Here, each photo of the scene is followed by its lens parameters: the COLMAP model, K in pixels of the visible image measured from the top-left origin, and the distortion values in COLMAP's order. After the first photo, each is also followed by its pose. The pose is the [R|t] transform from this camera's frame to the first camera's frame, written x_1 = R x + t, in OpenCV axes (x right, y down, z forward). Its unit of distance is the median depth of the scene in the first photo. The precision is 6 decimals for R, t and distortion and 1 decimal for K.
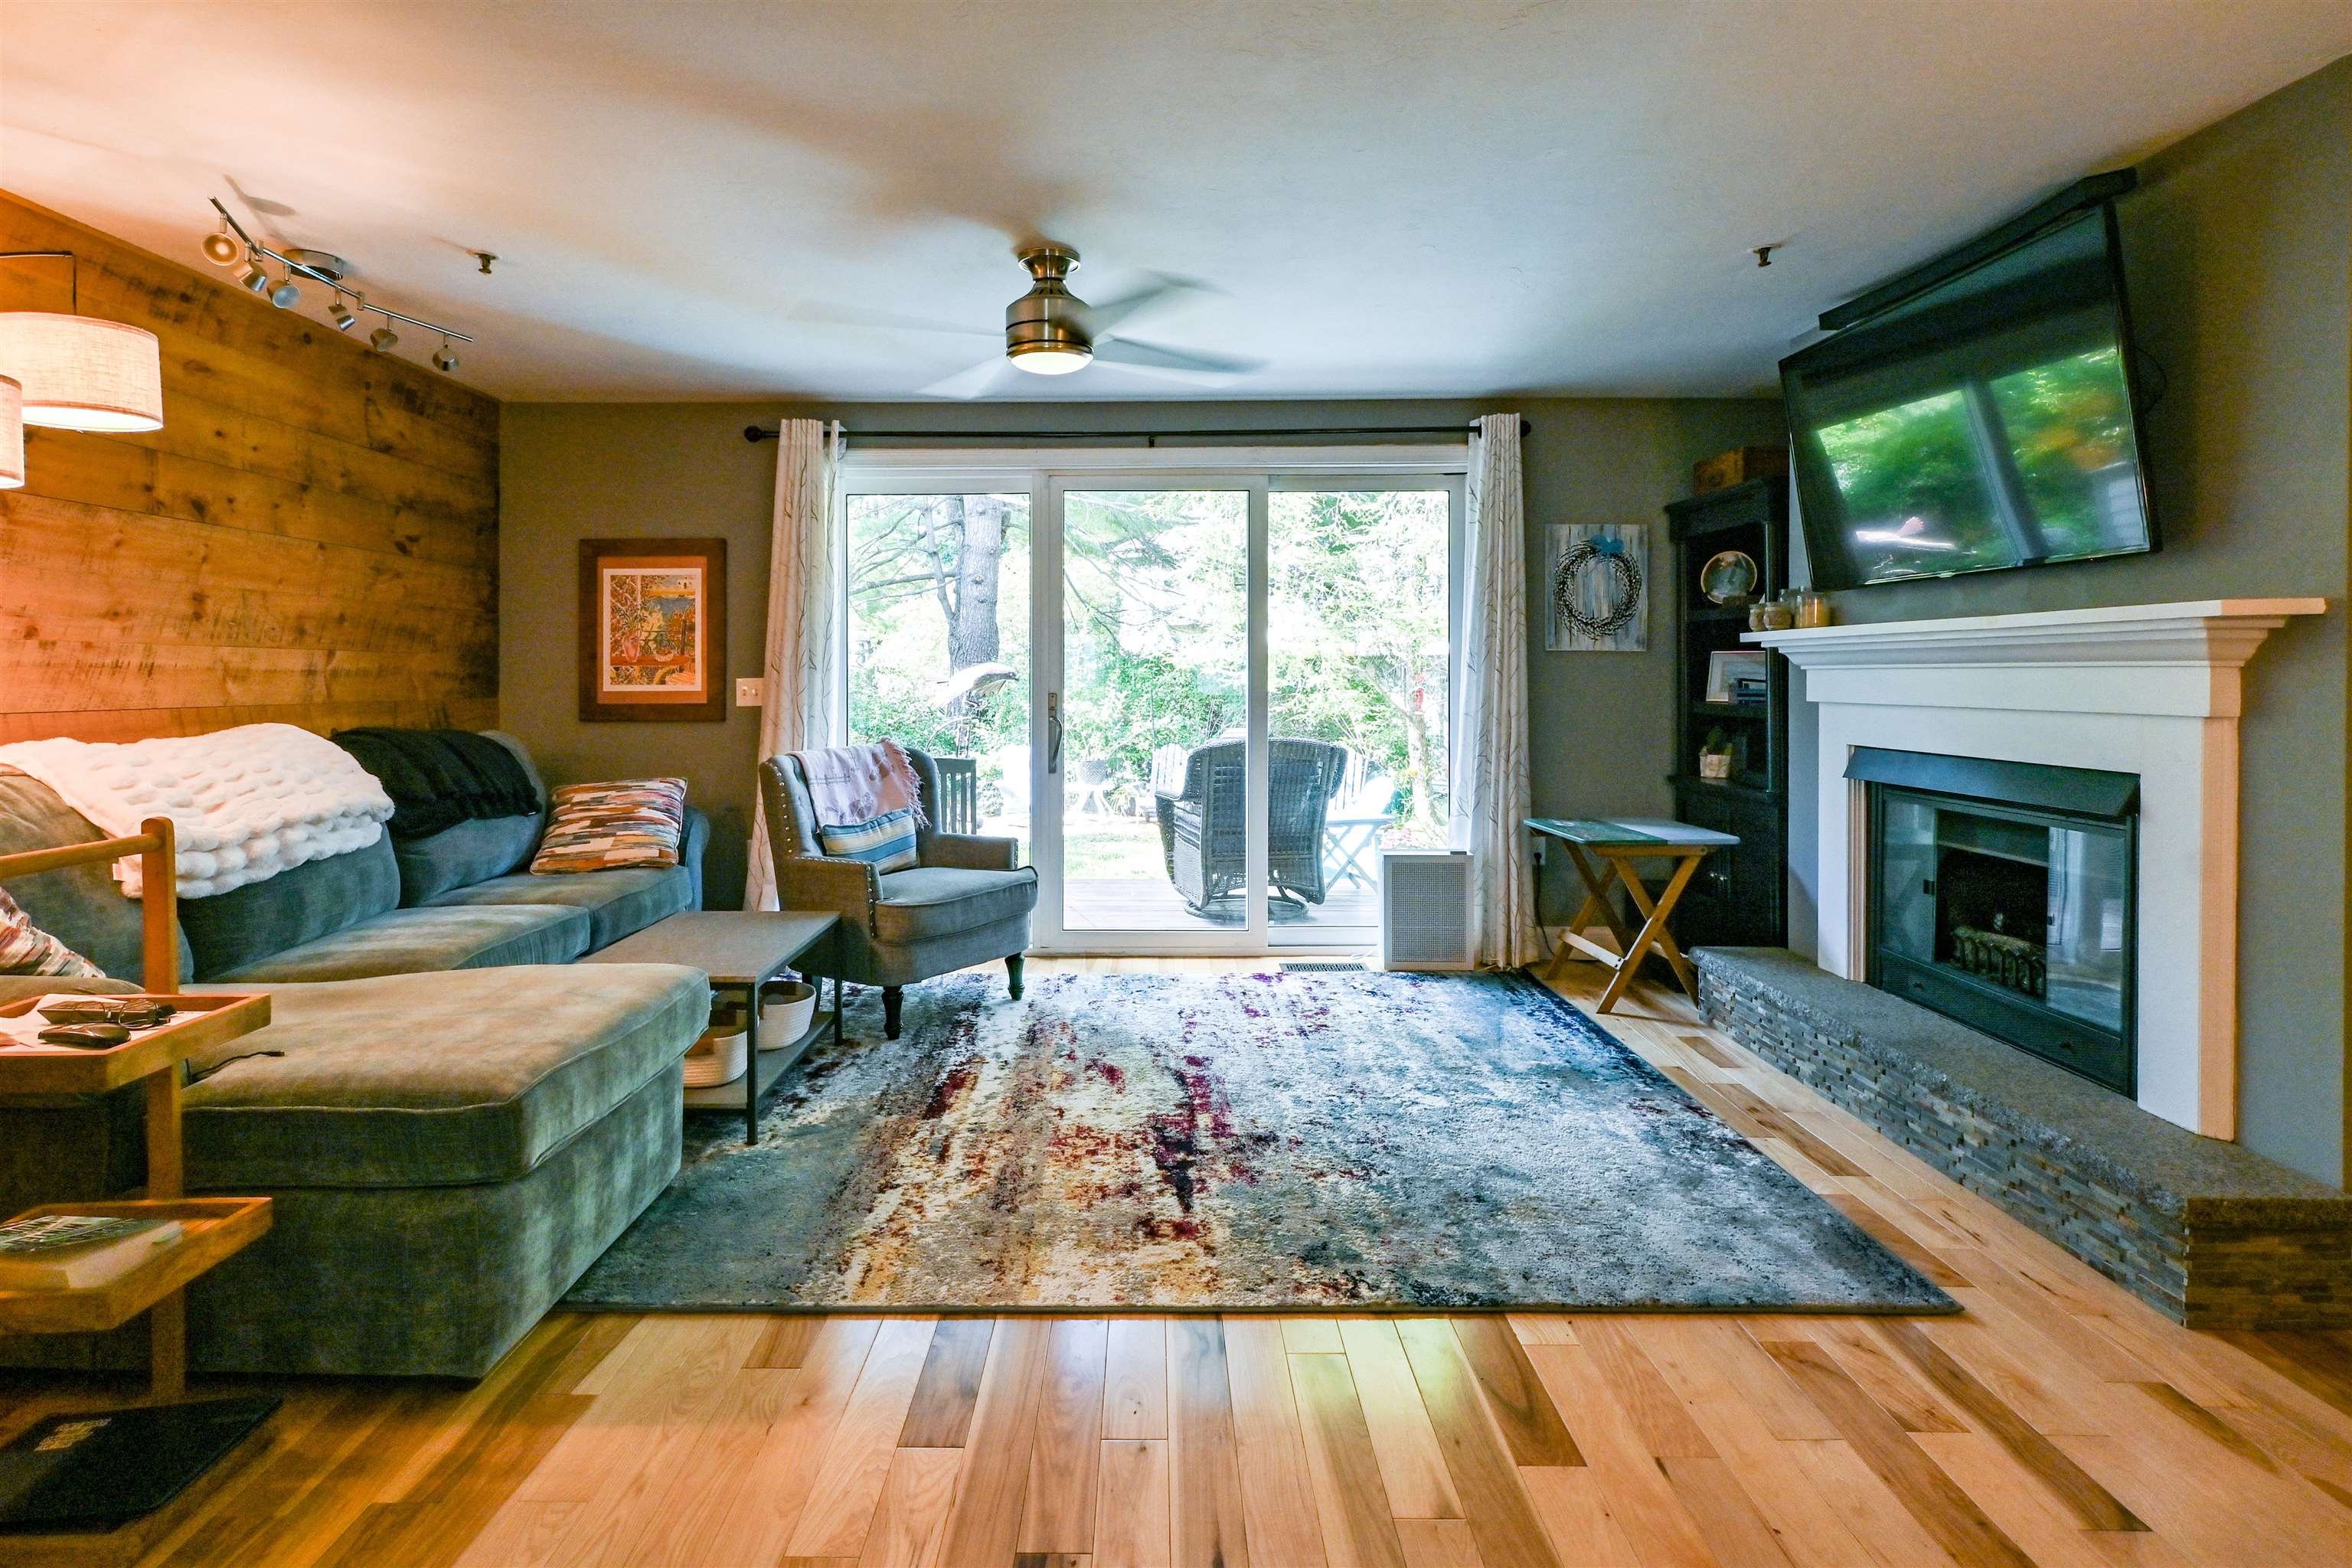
lens RADIAL K [[1183.0, 0, 1133.0], [0, 1183.0, 688.2], [0, 0, 1]] dist [0.003355, 0.000196]
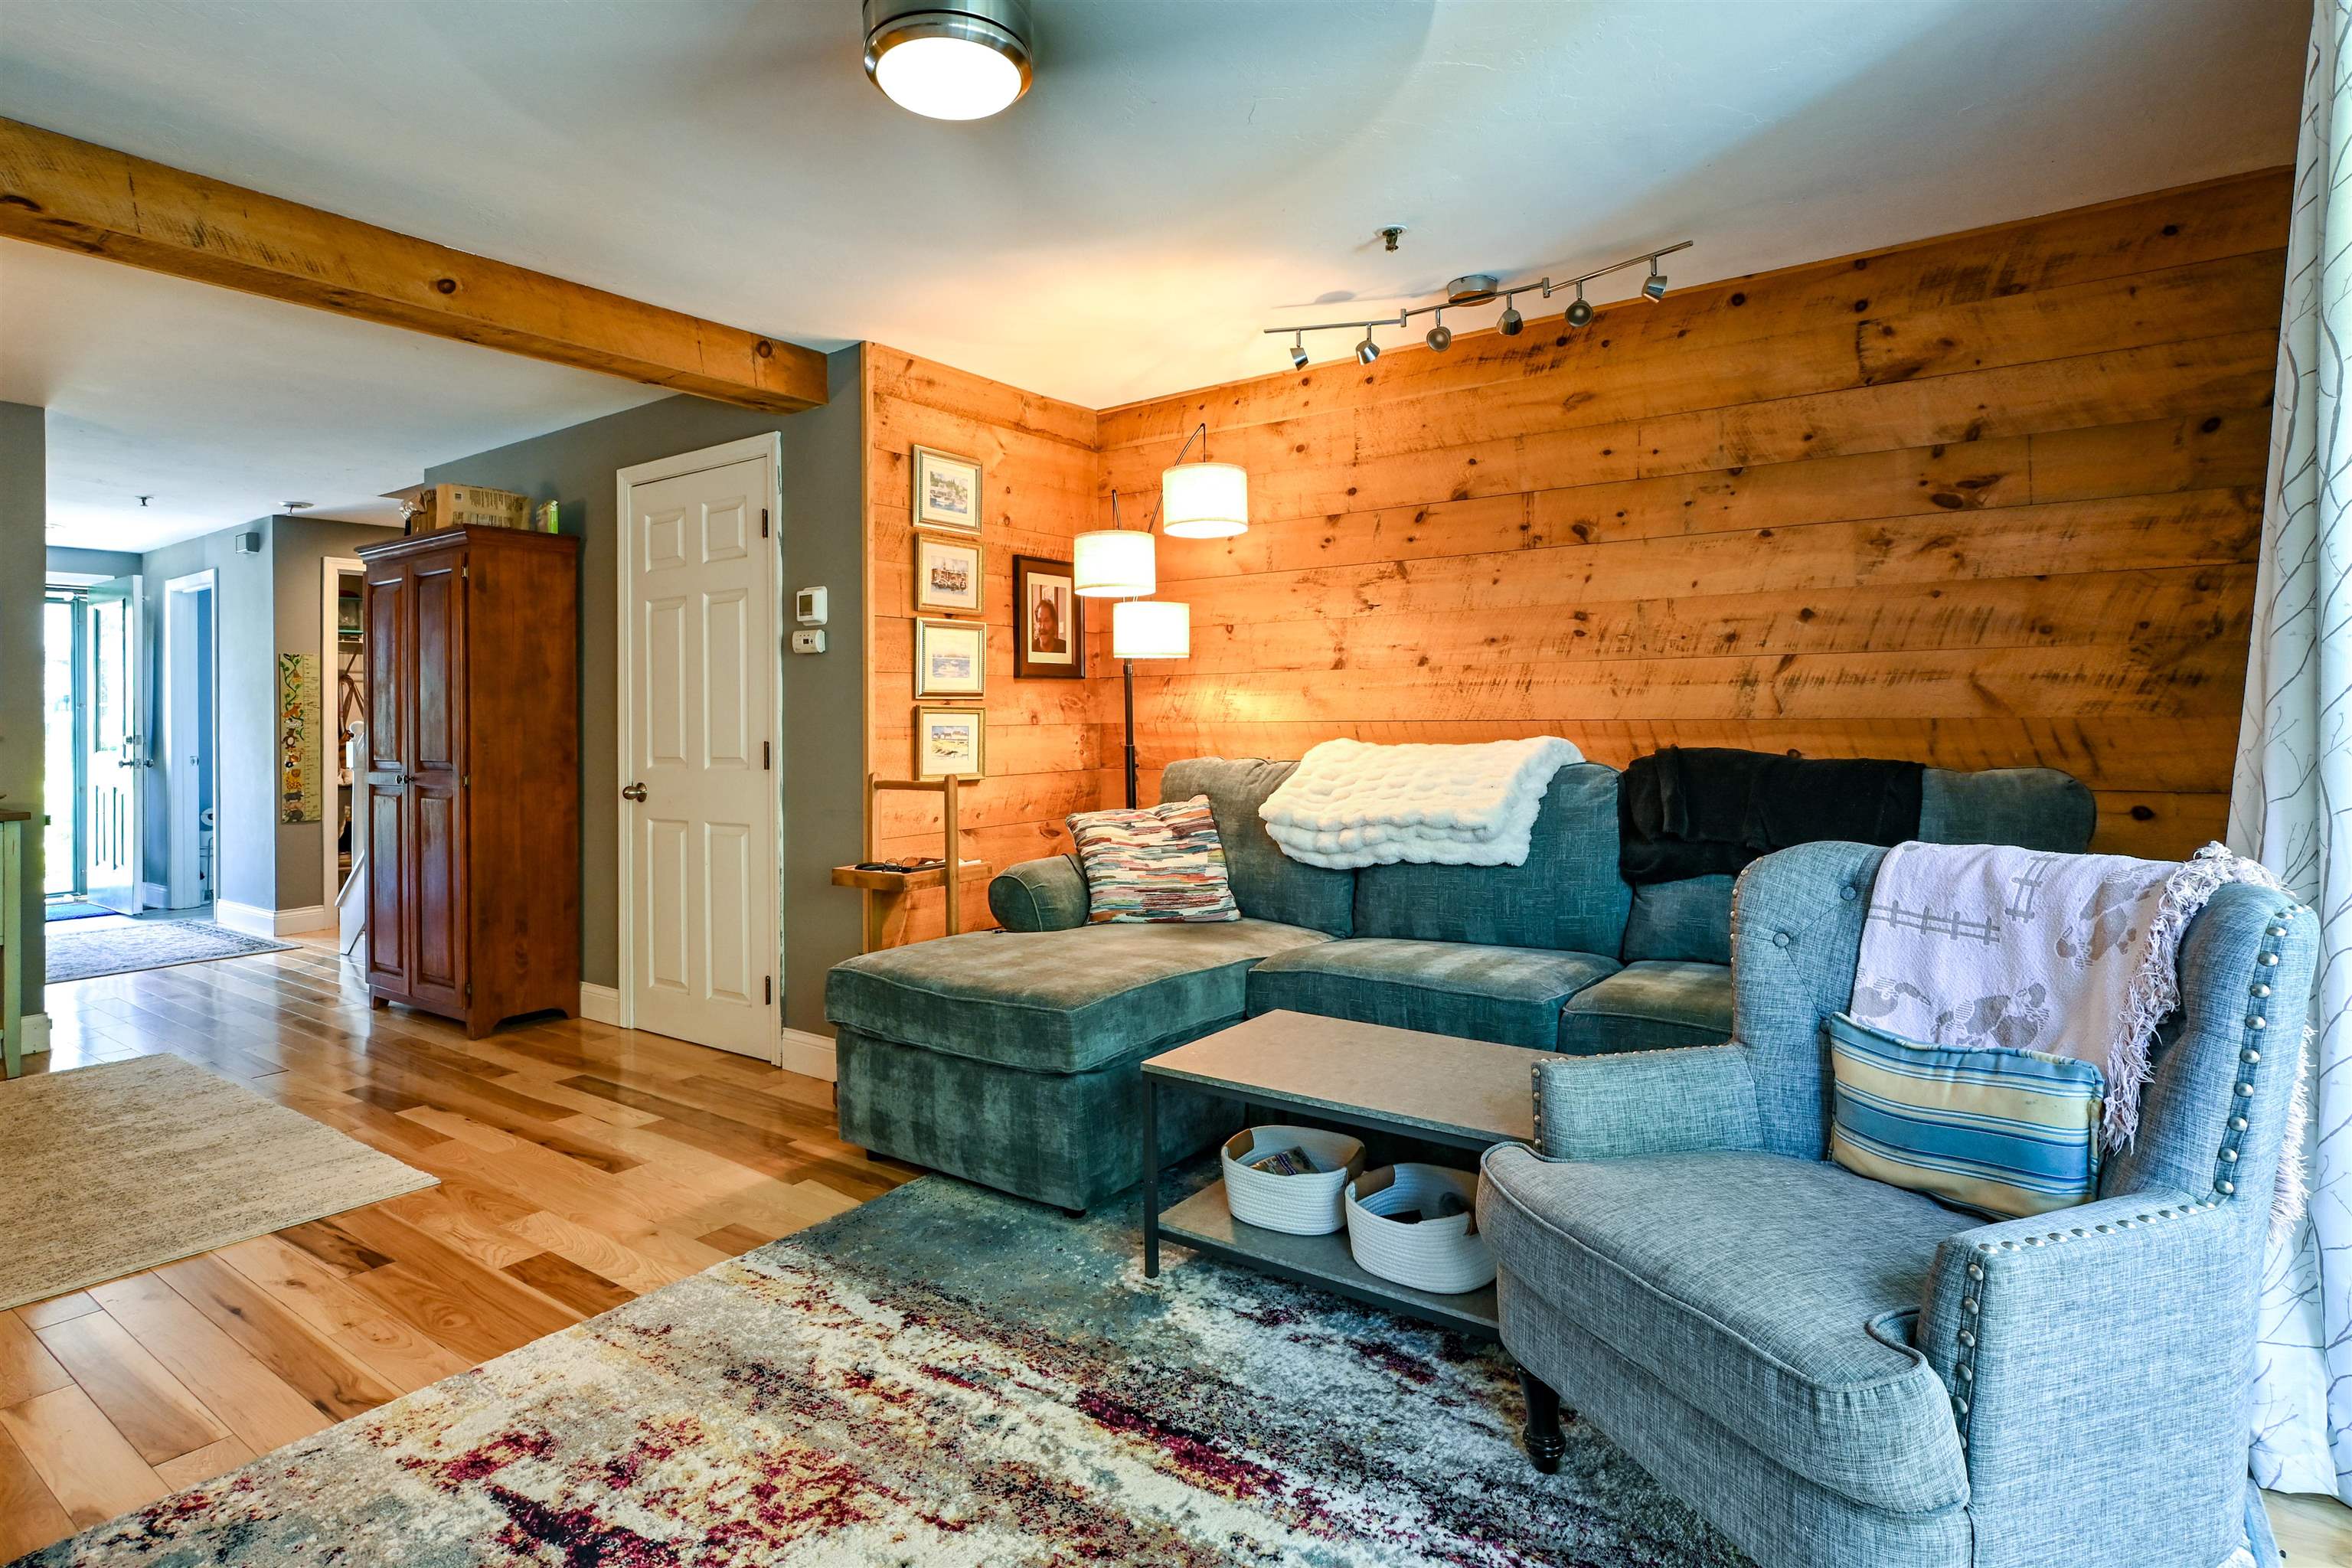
lens RADIAL K [[1193.7, 0, 1181.5], [0, 1193.7, 707.6], [0, 0, 1]] dist [-0.010036, 0.001942]
pose [[-0.562337, 0.001617, -0.826907, 0.320691], [0.003639, 0.999993, -0.000519, 0.004874], [0.826900, -0.003301, -0.562339, 1.437929]]
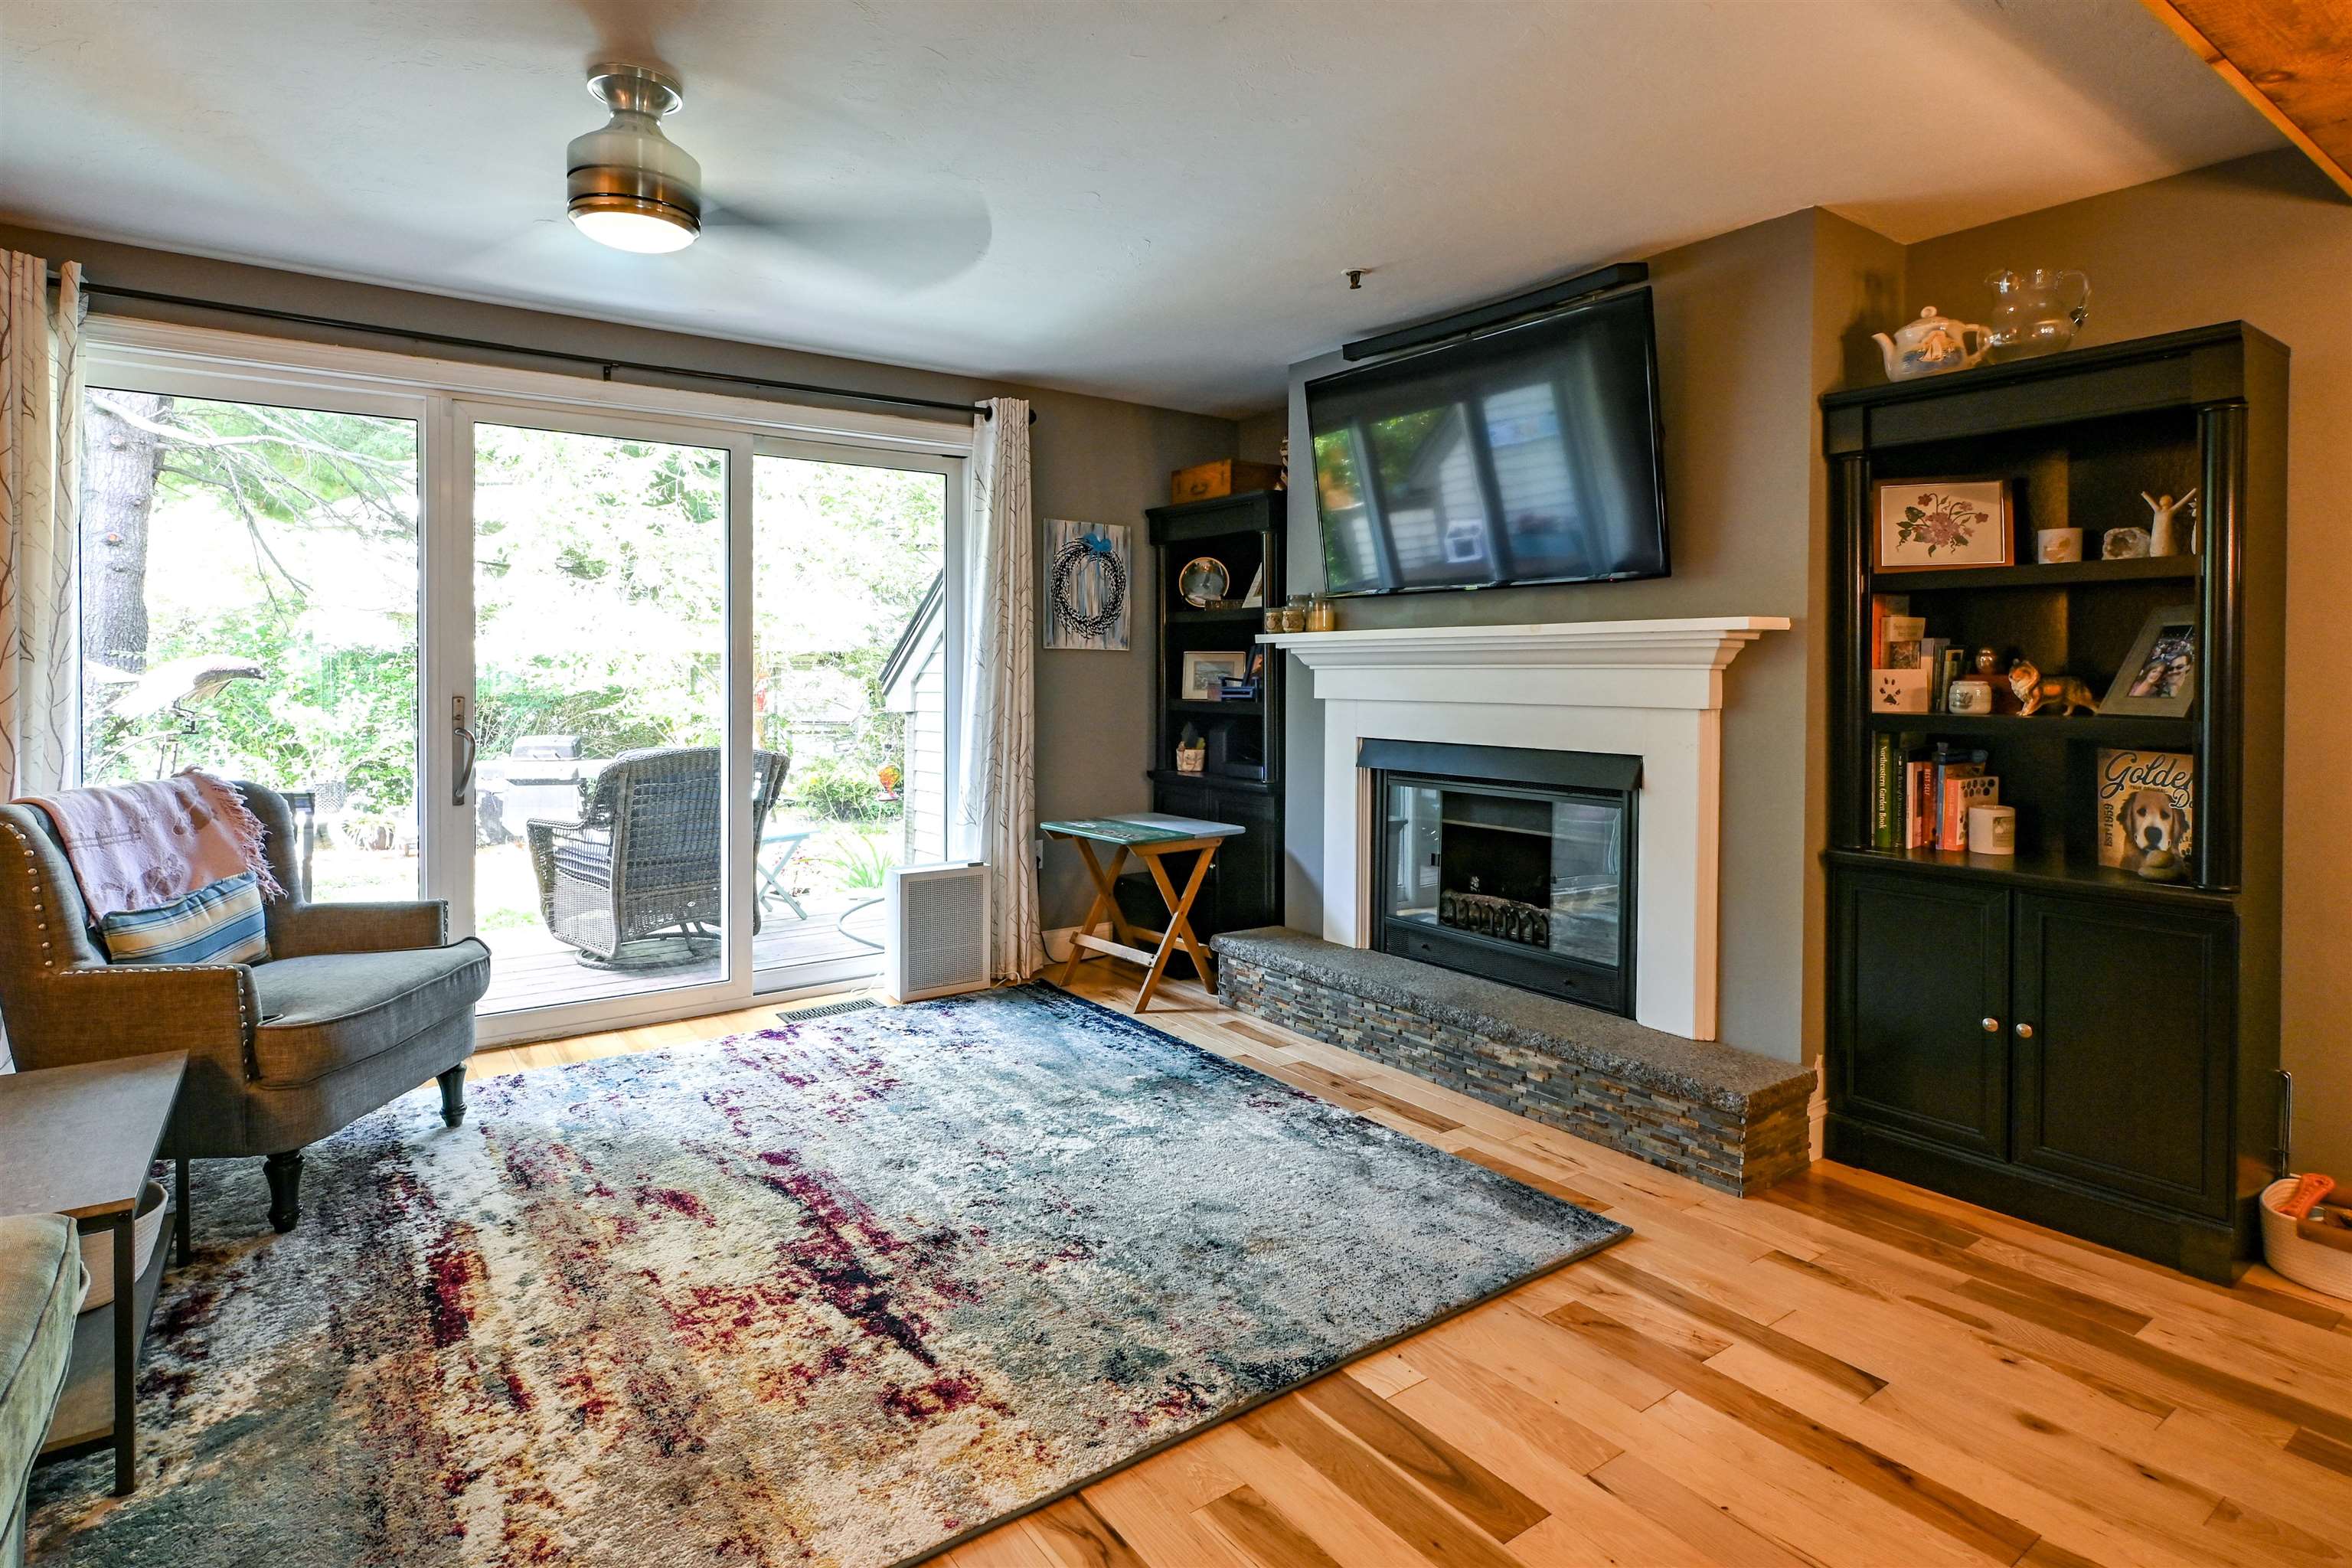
lens RADIAL K [[1194.7, 0, 1138.0], [0, 1194.7, 698.4], [0, 0, 1]] dist [0.000737, 0.000696]
pose [[0.814889, -0.009083, 0.579545, -0.249651], [0.003554, 0.999937, 0.010675, -0.001745], [-0.579606, -0.006640, 0.814870, 0.244777]]
